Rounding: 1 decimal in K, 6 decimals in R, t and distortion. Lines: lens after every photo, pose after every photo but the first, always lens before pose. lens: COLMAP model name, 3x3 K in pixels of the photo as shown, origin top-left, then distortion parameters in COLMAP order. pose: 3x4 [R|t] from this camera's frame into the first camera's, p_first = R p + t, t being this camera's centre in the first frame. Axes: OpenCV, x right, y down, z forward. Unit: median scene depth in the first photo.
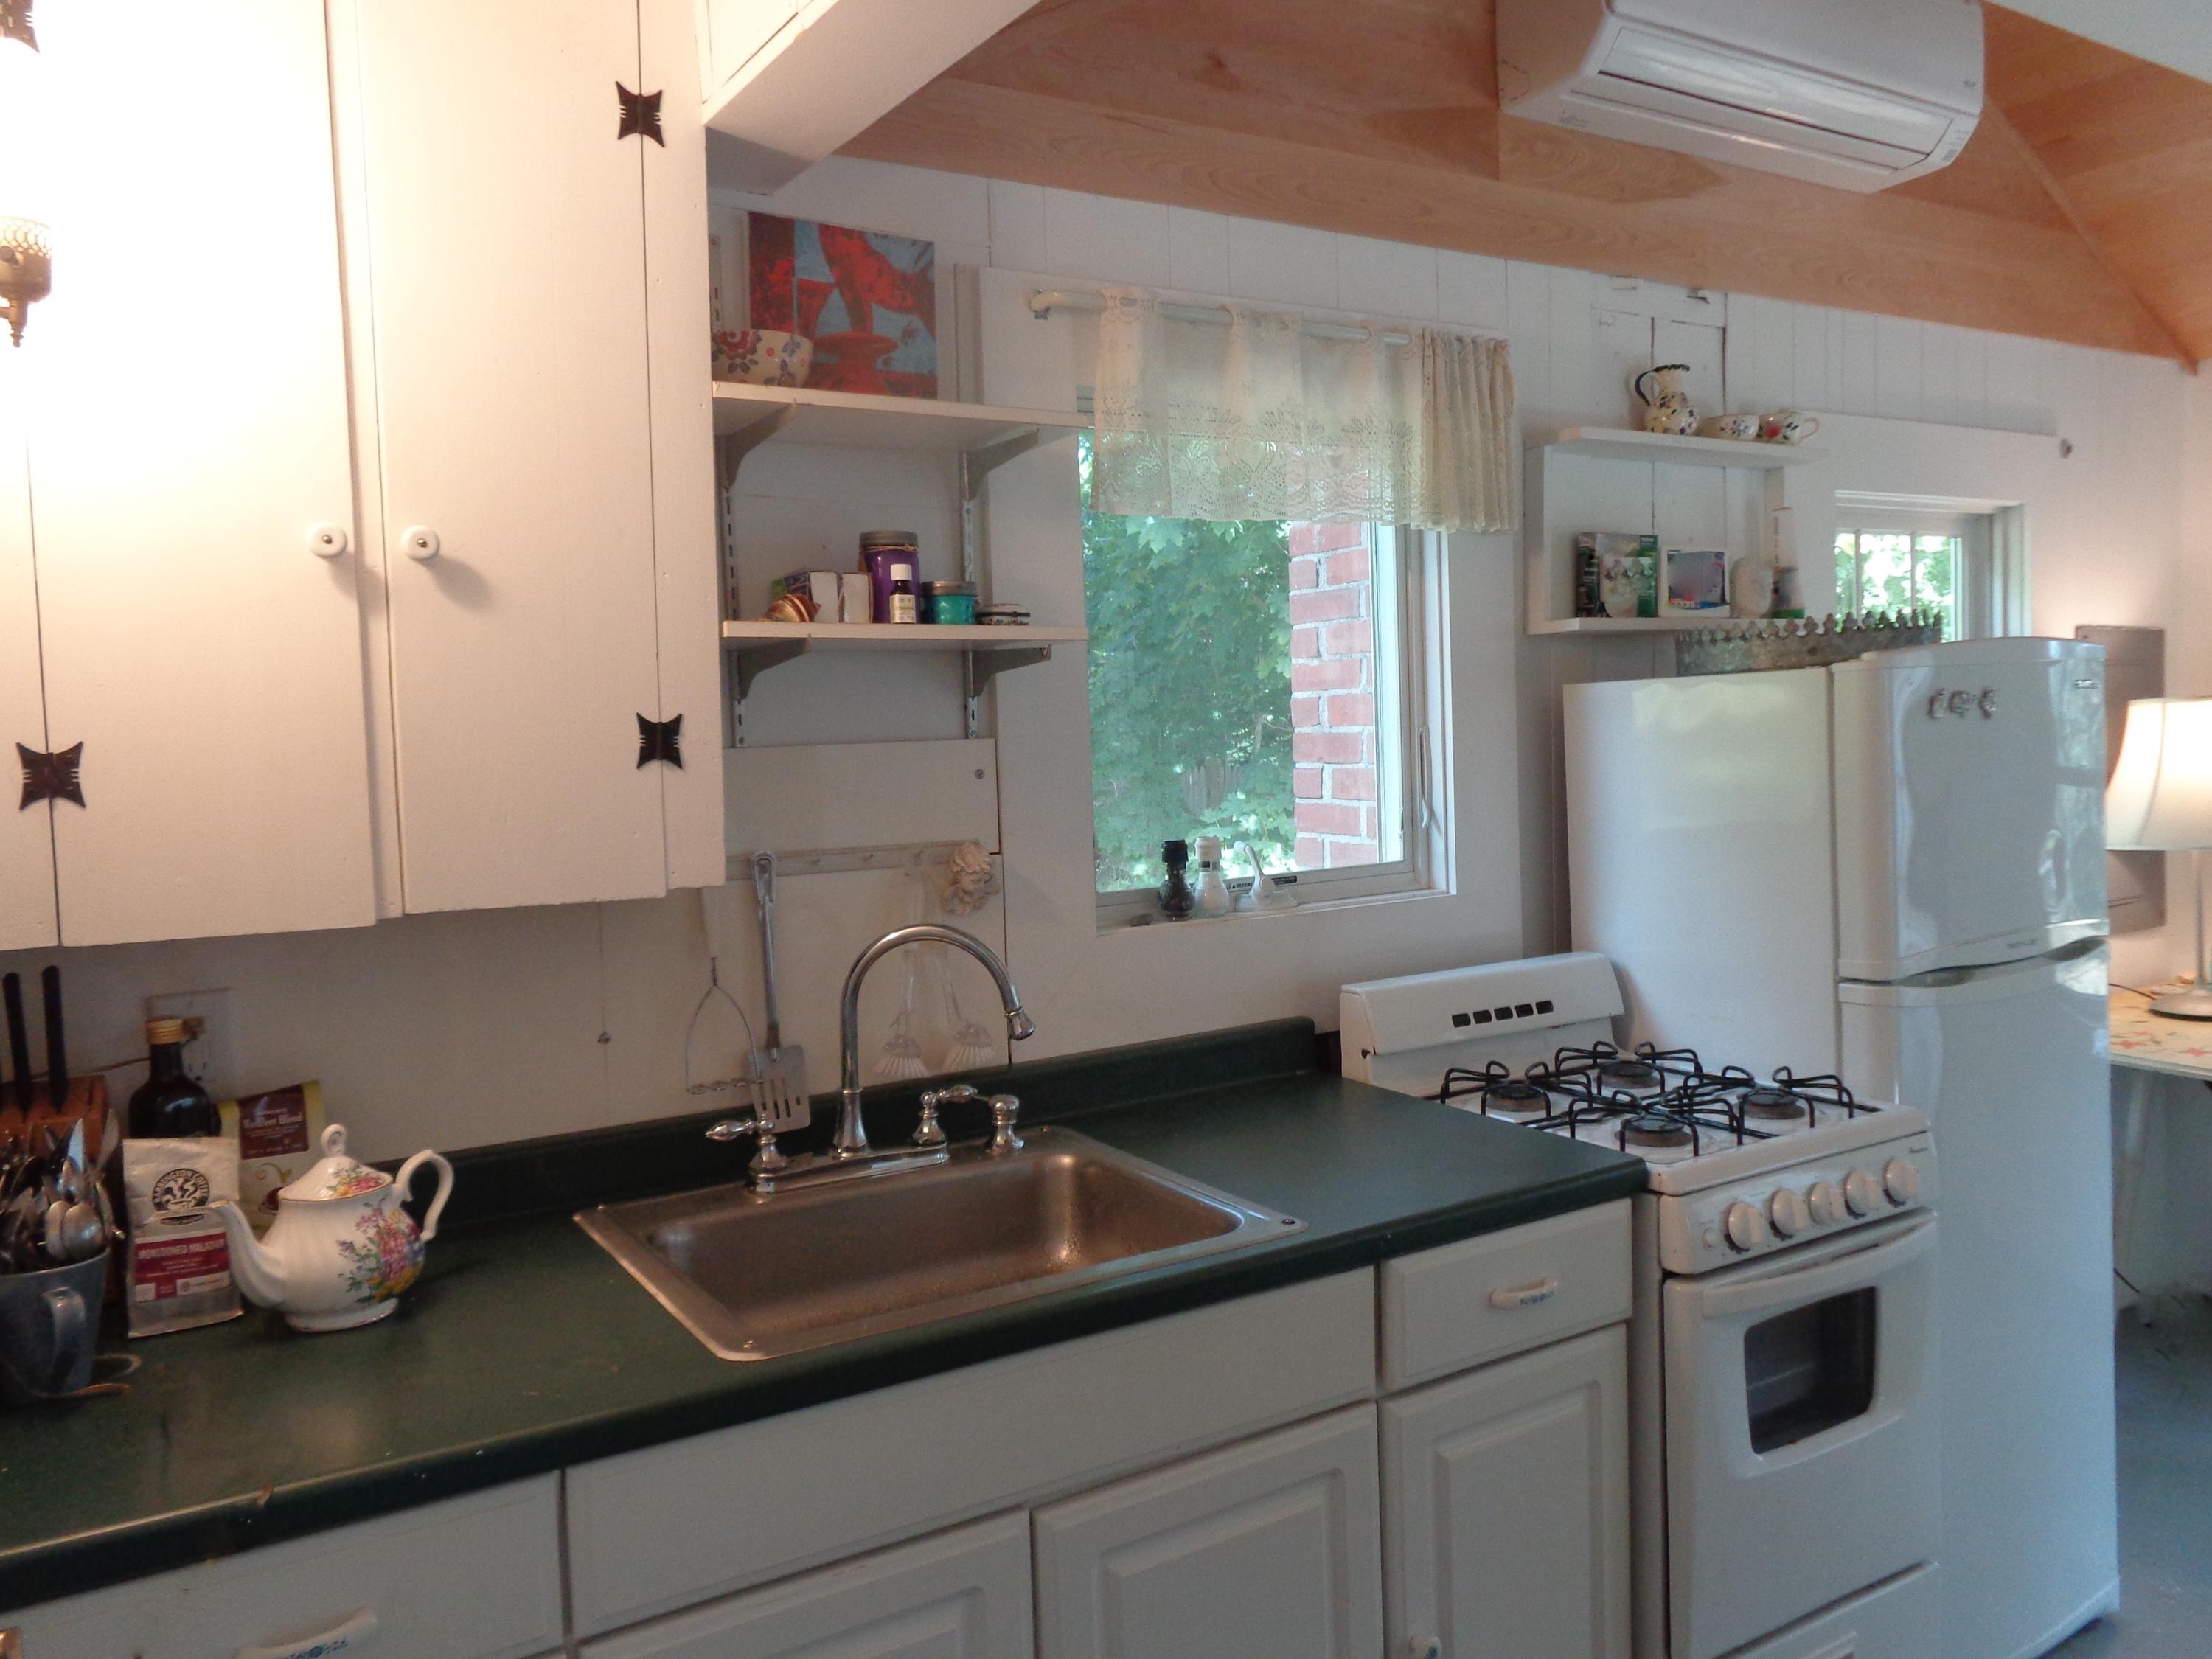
lens RADIAL K [[1656.6, 0, 1121.4], [0, 1656.6, 824.7], [0, 0, 1]] dist [-0.004300, 0.008692]
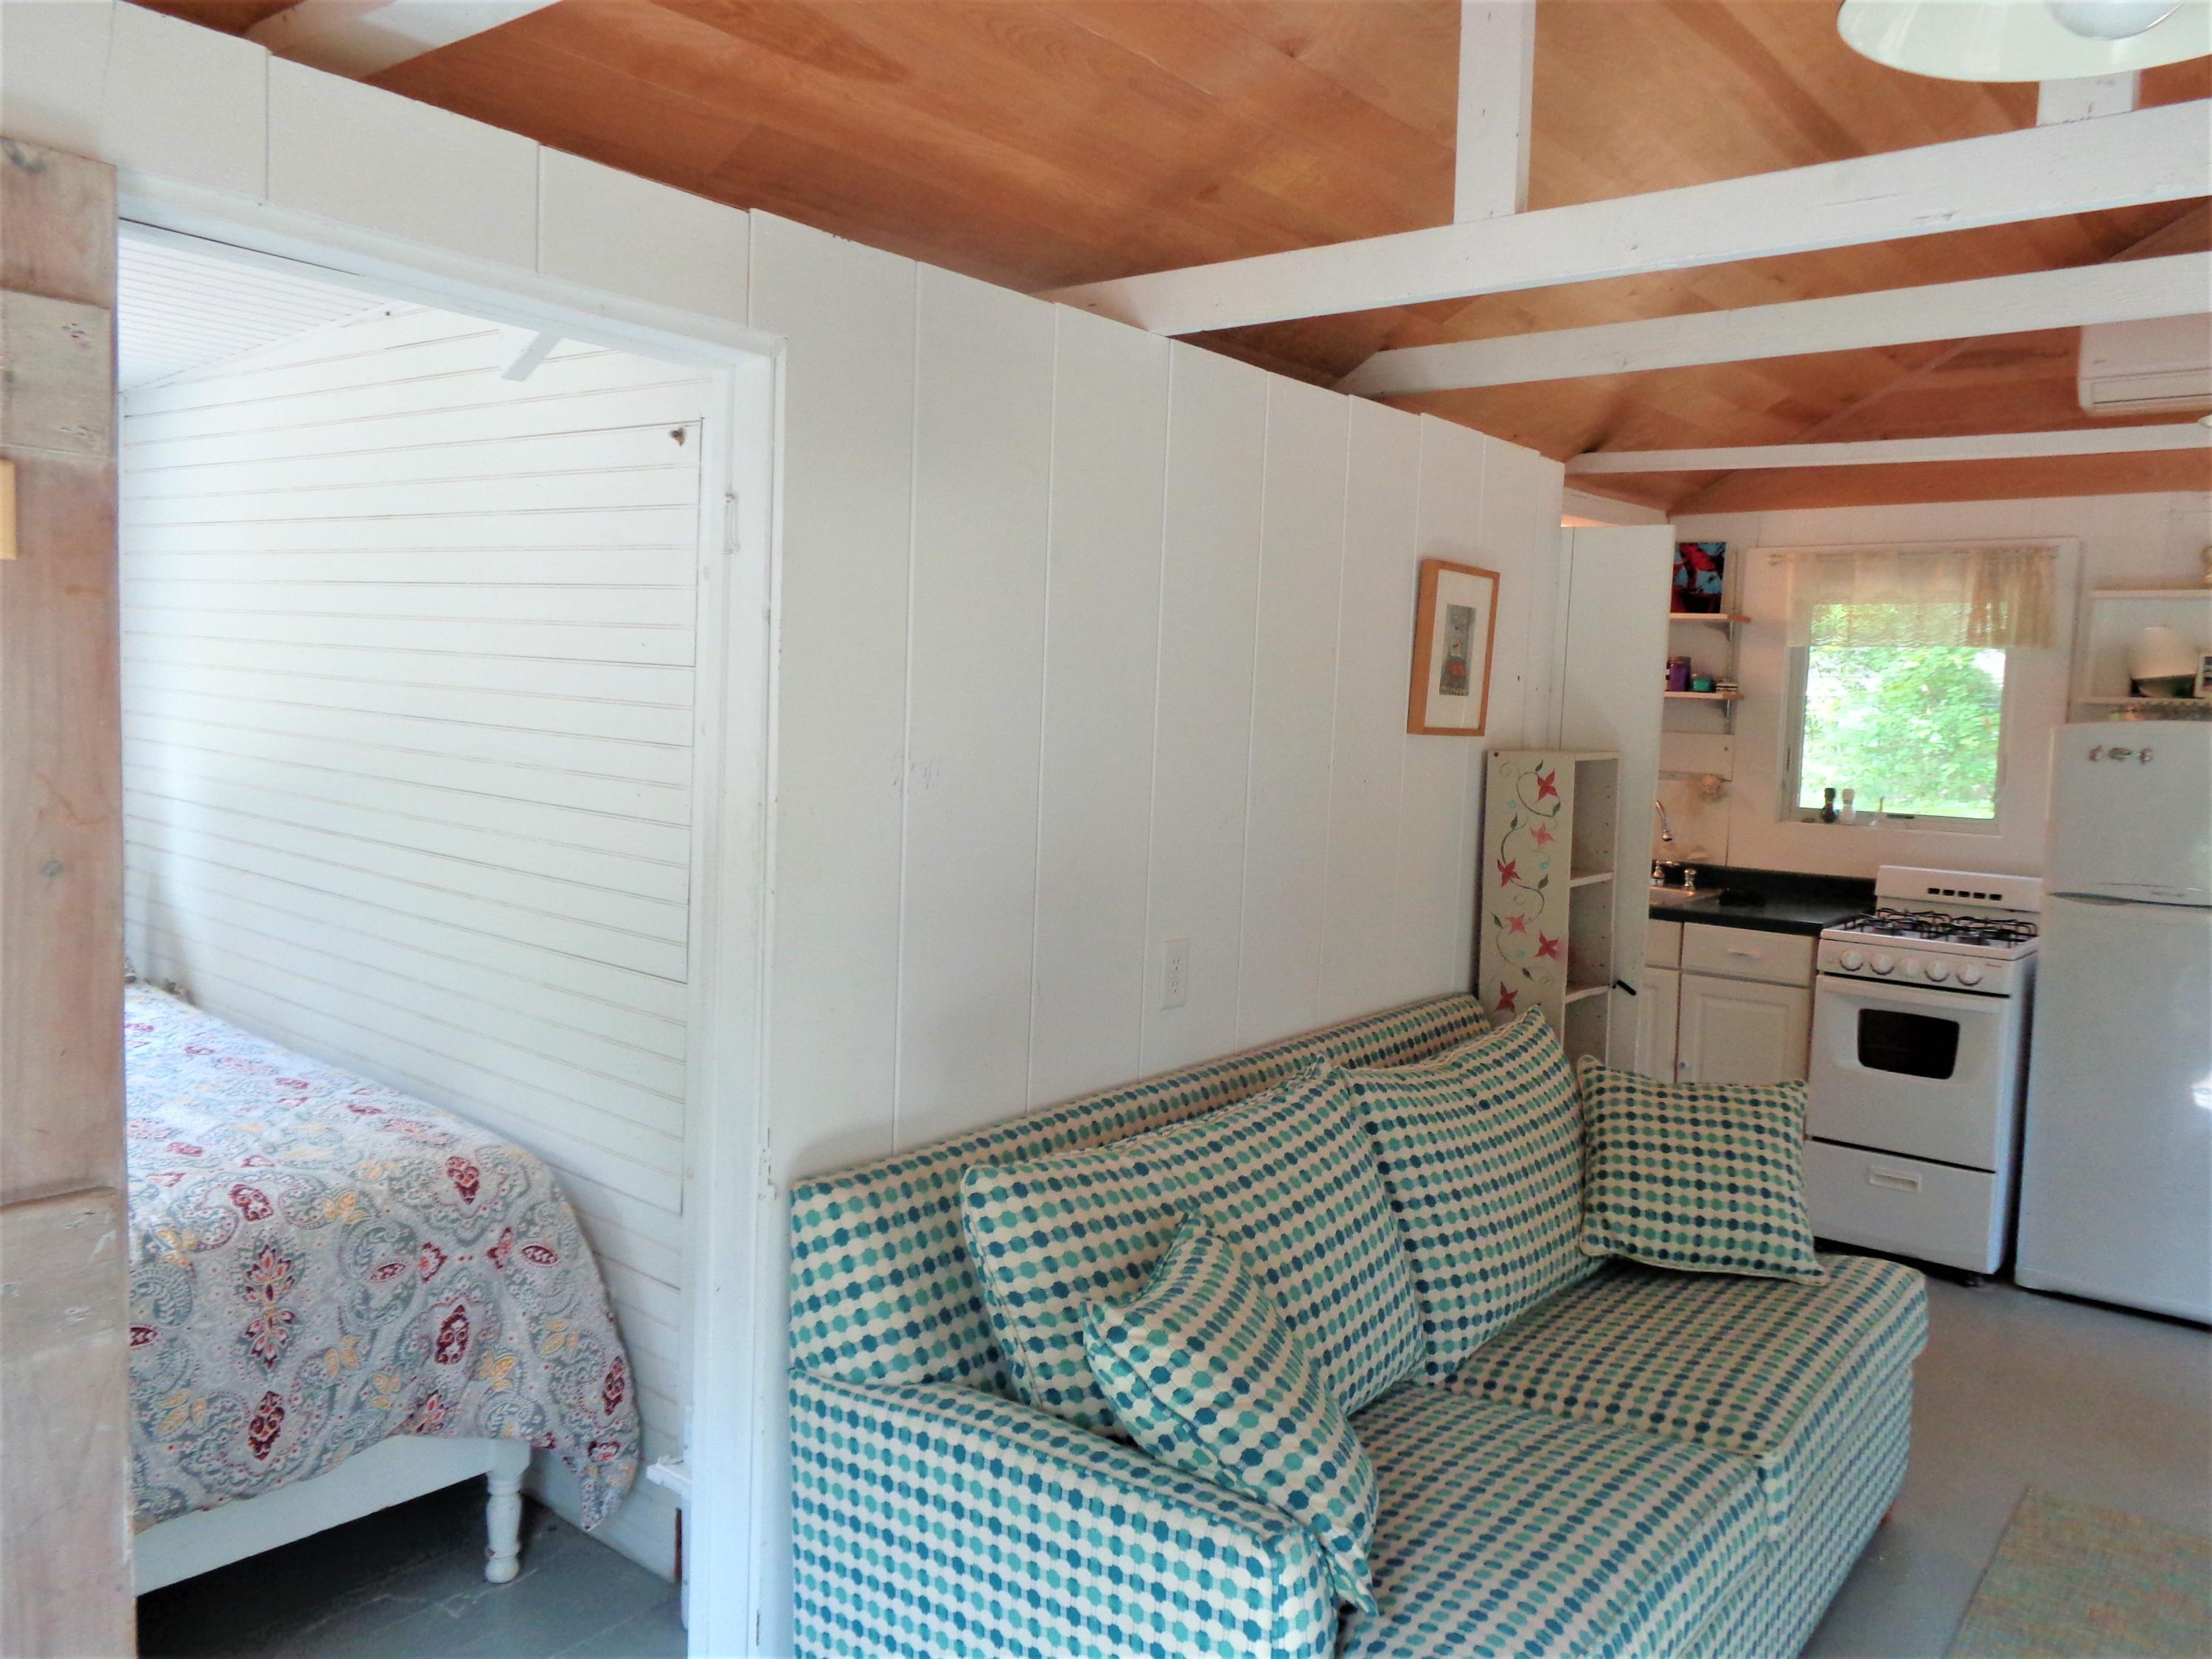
lens RADIAL K [[1656.6, 0, 1114.7], [0, 1656.6, 833.4], [0, 0, 1]] dist [-0.004300, 0.008692]
pose [[0.320946, 0.126811, -0.938569, 2.094877], [-0.103405, 0.989763, 0.098369, -0.057304], [0.941436, 0.065482, 0.330774, -0.738557]]
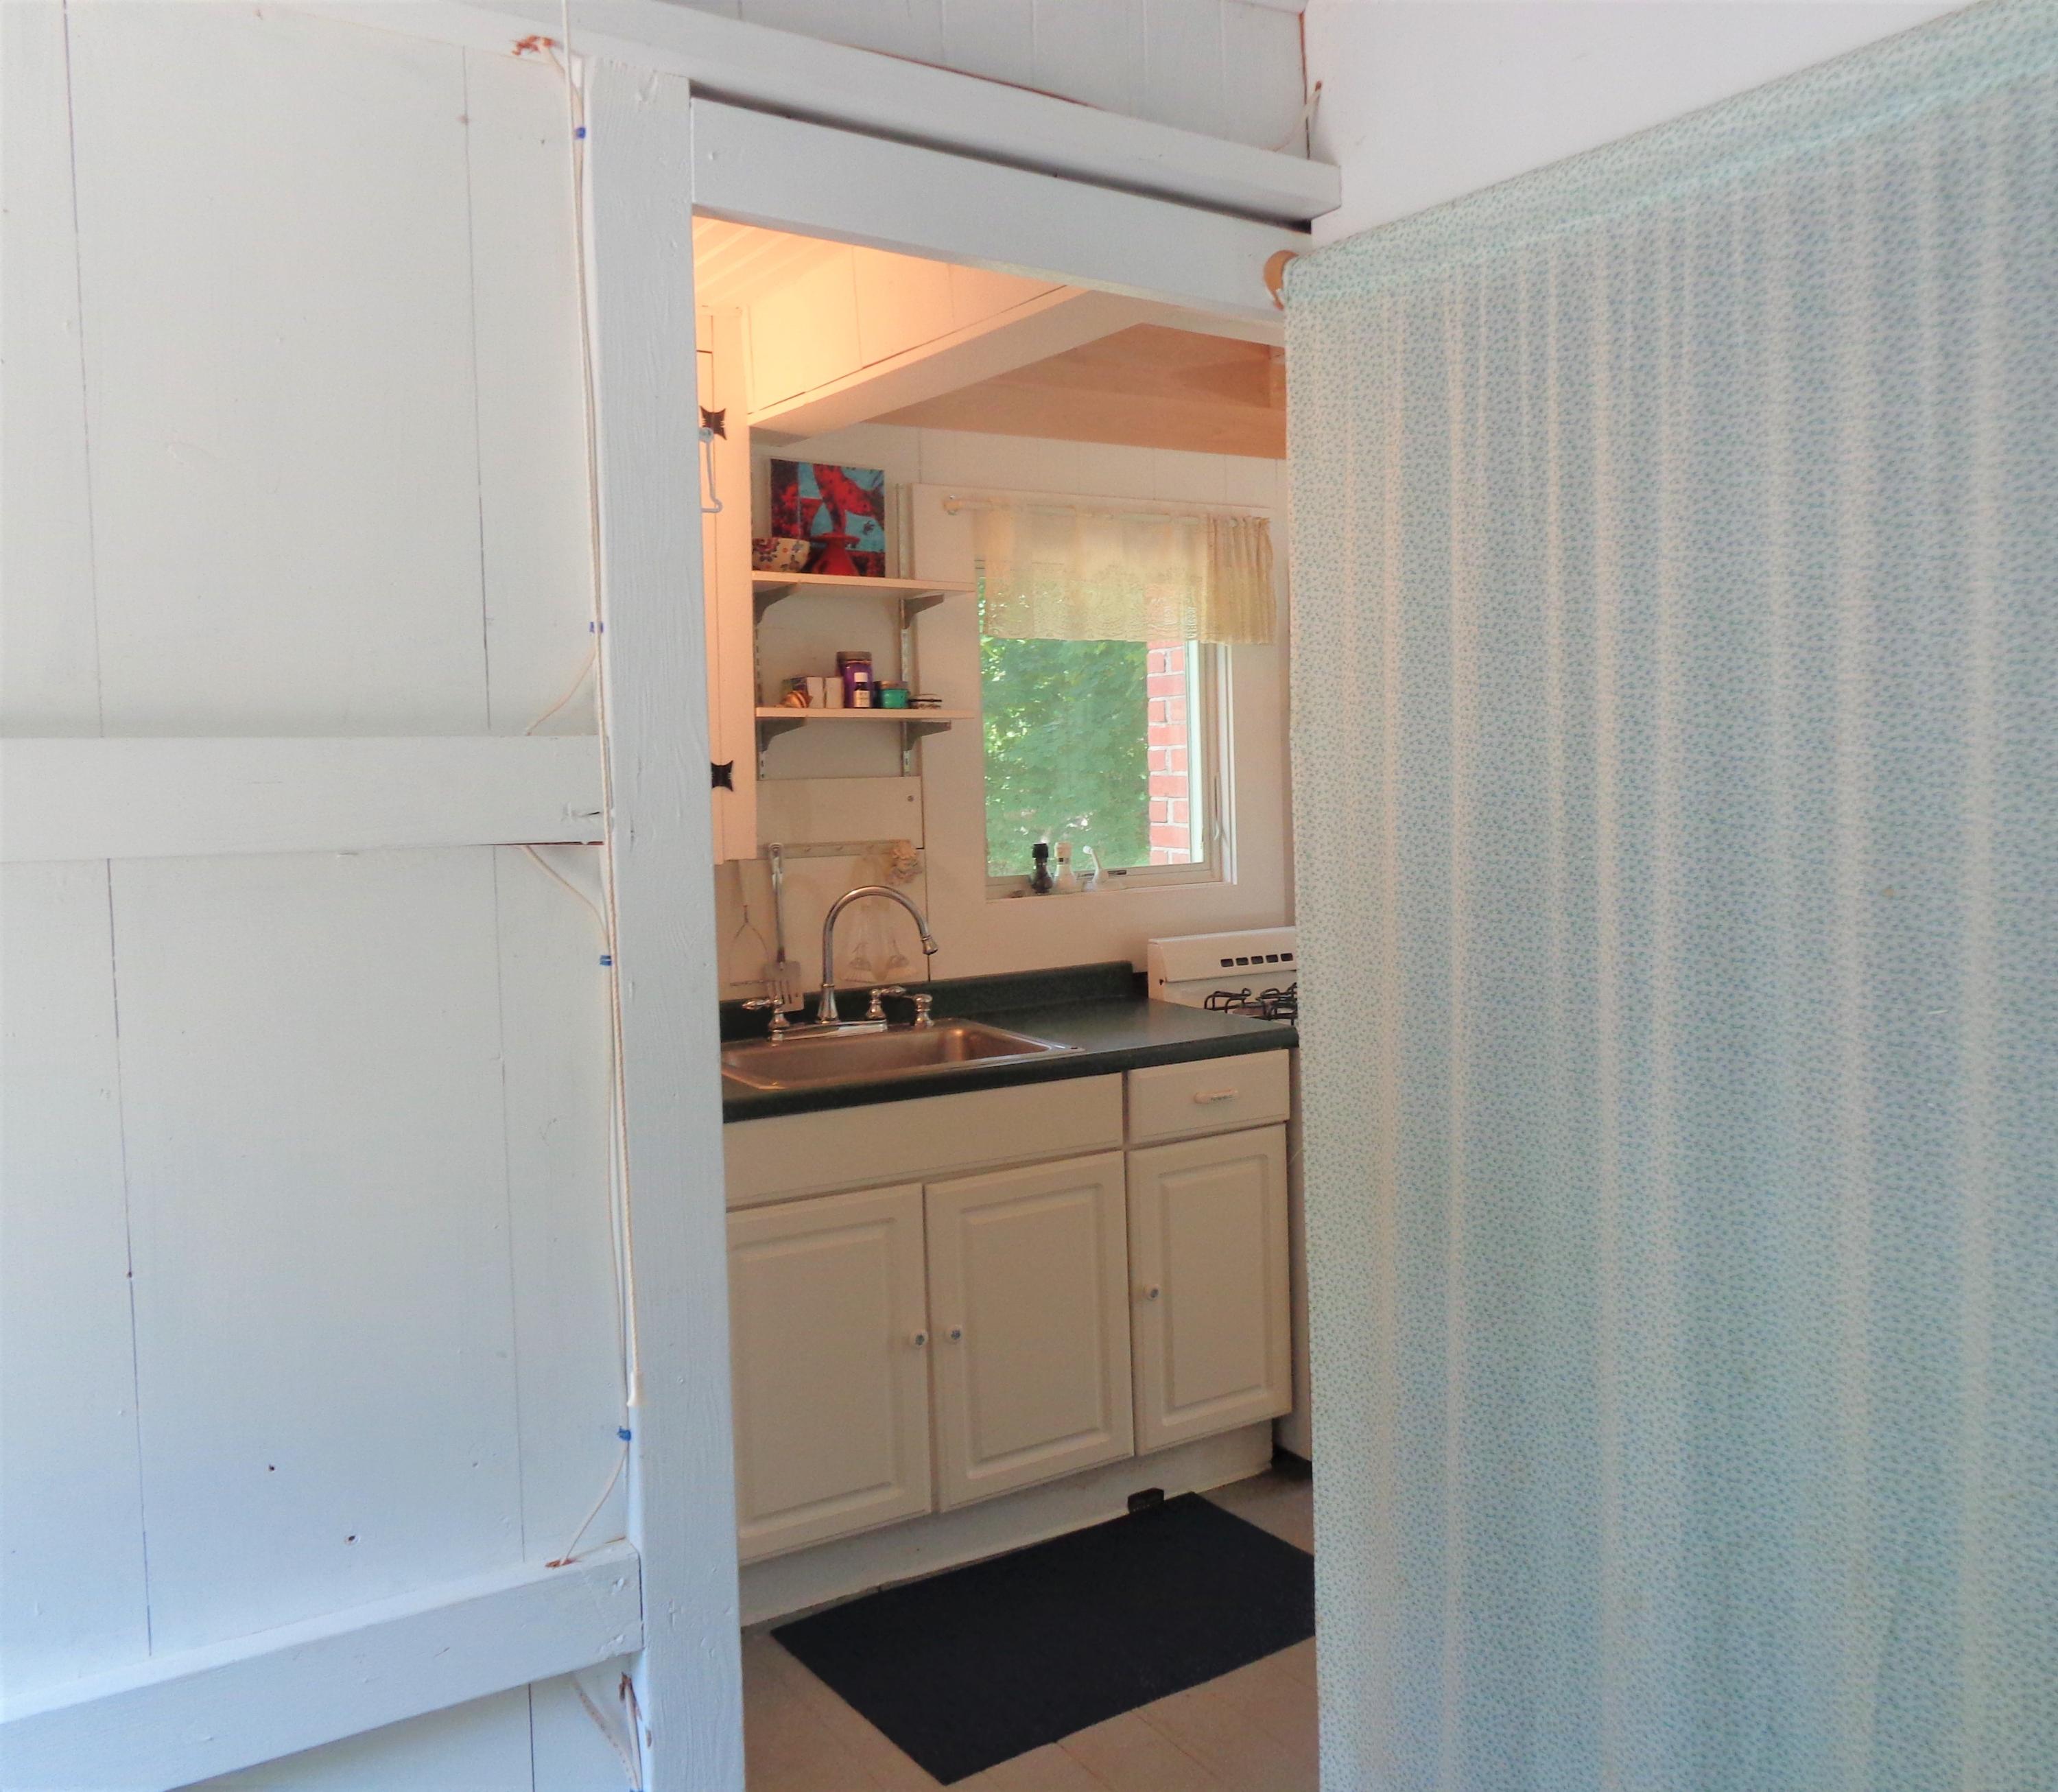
lens RADIAL K [[1801.9, 0, 1239.4], [0, 1801.9, 889.5], [0, 0, 1]] dist [-0.013461, 0.005086]
pose [[0.997937, 0.009223, 0.063532, 0.127881], [-0.009797, 0.999914, 0.008731, 0.040892], [-0.063446, -0.009335, 0.997942, -0.799123]]
